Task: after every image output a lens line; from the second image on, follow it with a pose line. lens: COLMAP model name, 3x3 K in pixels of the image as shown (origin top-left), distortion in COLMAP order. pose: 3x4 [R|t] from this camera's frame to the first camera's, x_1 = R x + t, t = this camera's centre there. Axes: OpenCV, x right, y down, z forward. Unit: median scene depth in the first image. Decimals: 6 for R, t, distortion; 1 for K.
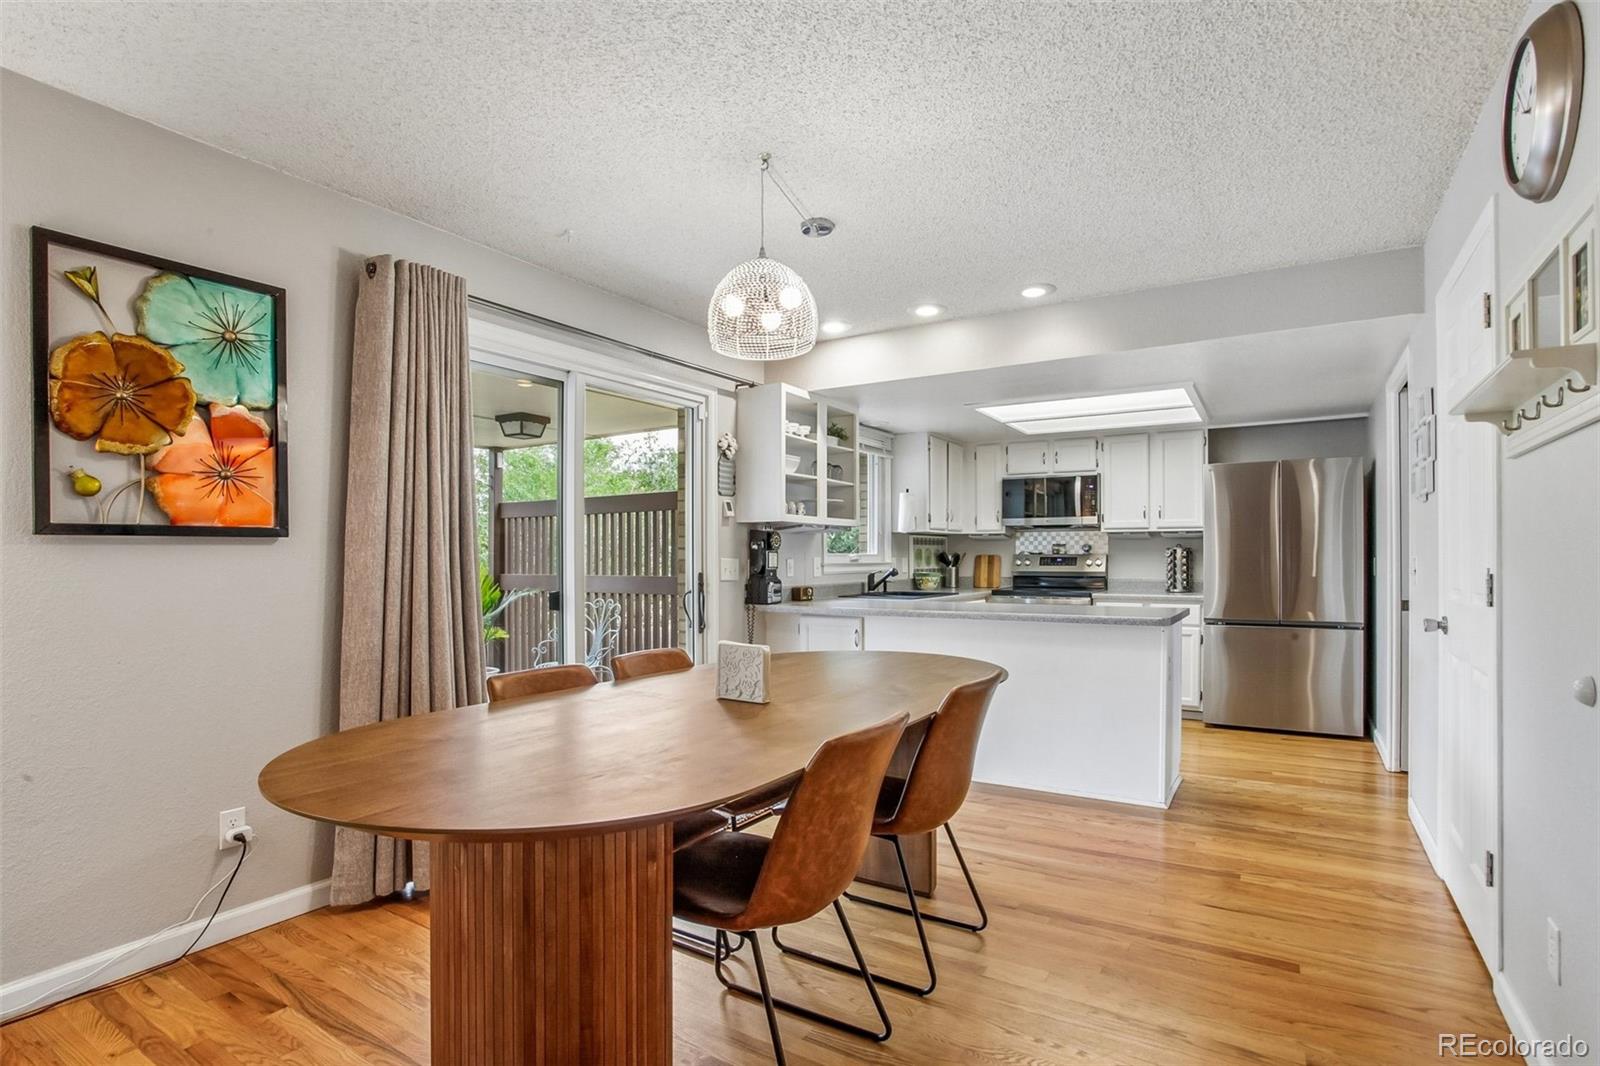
lens RADIAL K [[786.4, 0, 771.7], [0, 786.4, 557.4], [0, 0, 1]] dist [-0.042266, 0.003405]
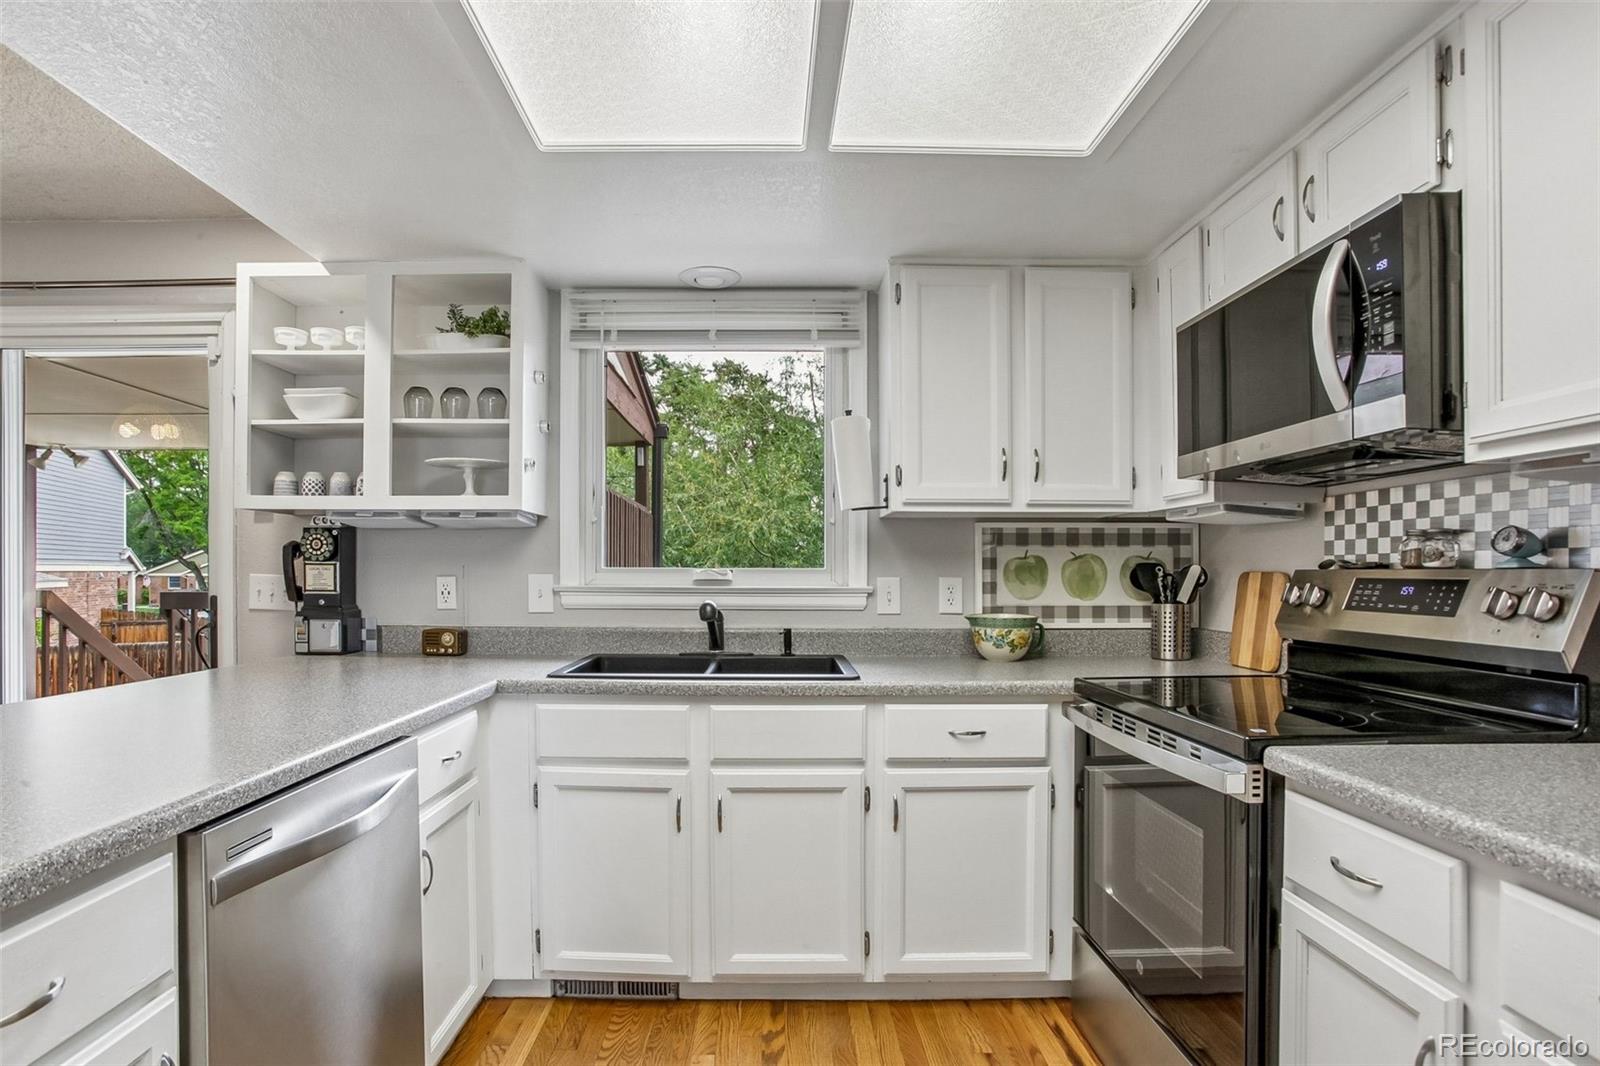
lens RADIAL K [[786.4, 0, 794.2], [0, 786.4, 578.1], [0, 0, 1]] dist [-0.042266, 0.003405]
pose [[0.554600, 0.010969, -0.832045, 0.524227], [-0.003258, 0.999934, 0.011011, -0.003448], [0.832110, -0.003396, 0.554600, 0.779335]]
